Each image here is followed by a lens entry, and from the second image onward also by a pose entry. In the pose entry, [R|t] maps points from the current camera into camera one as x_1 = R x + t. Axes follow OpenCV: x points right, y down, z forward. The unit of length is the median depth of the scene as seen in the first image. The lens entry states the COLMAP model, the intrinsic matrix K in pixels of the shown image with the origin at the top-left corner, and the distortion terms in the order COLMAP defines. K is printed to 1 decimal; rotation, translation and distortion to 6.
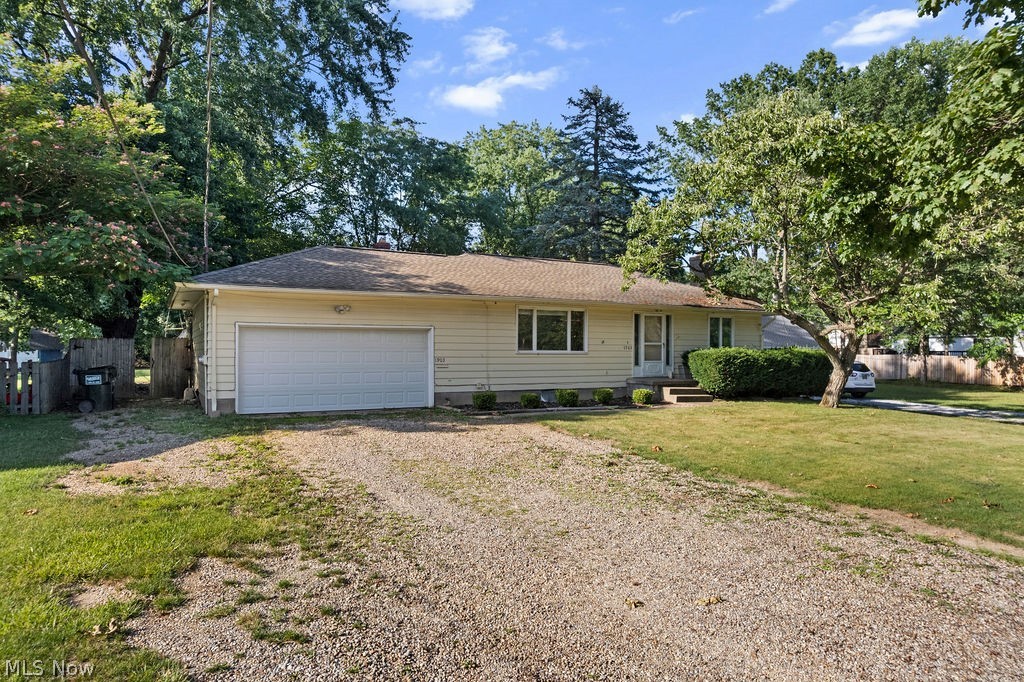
lens RADIAL K [[664.4, 0, 512.0], [0, 664.4, 341.0], [0, 0, 1]] dist [-0.031580, 0.000352]
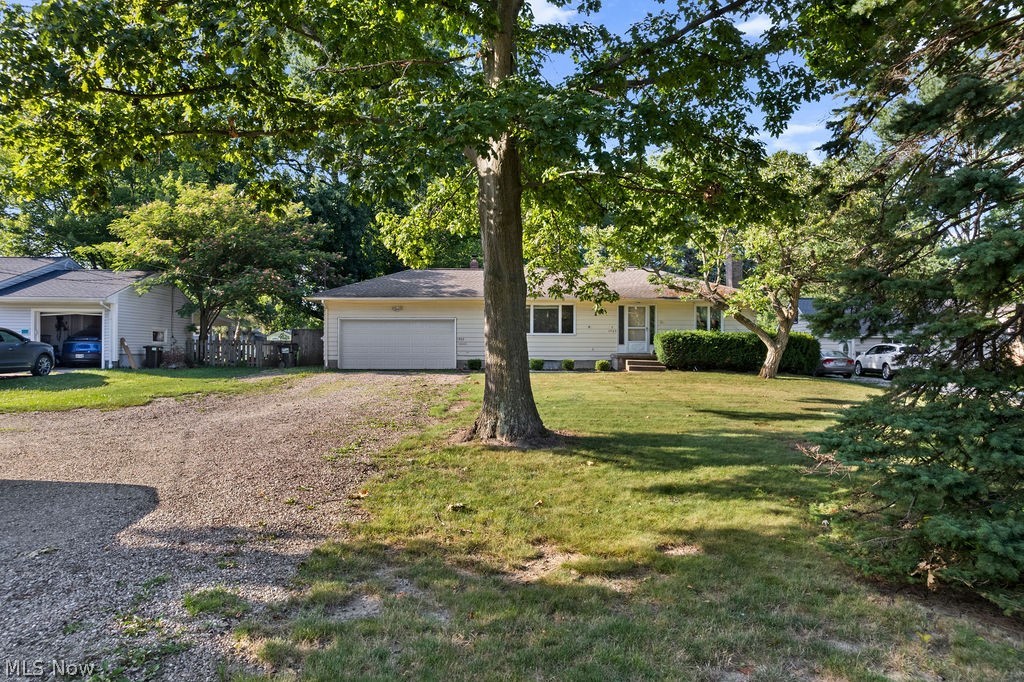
lens RADIAL K [[647.4, 0, 512.0], [0, 647.4, 341.0], [0, 0, 1]] dist [-0.030606, 0.001354]
pose [[0.887425, -0.005452, -0.460920, 0.647428], [0.008090, 0.999960, 0.003749, 0.025866], [0.460881, -0.007056, 0.887434, -0.274036]]
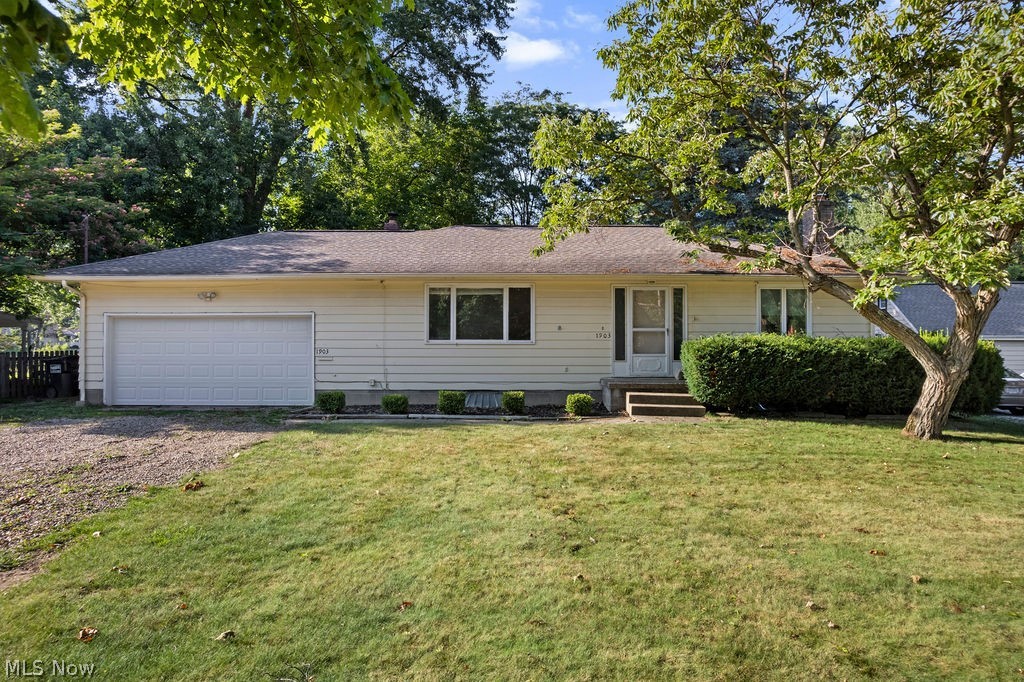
lens RADIAL K [[647.4, 0, 512.0], [0, 647.4, 341.0], [0, 0, 1]] dist [-0.030606, 0.001354]
pose [[0.869285, -0.005452, -0.494282, 0.473120], [0.010775, 0.999911, 0.007920, 0.010233], [0.494194, -0.012210, 0.869266, 0.369029]]
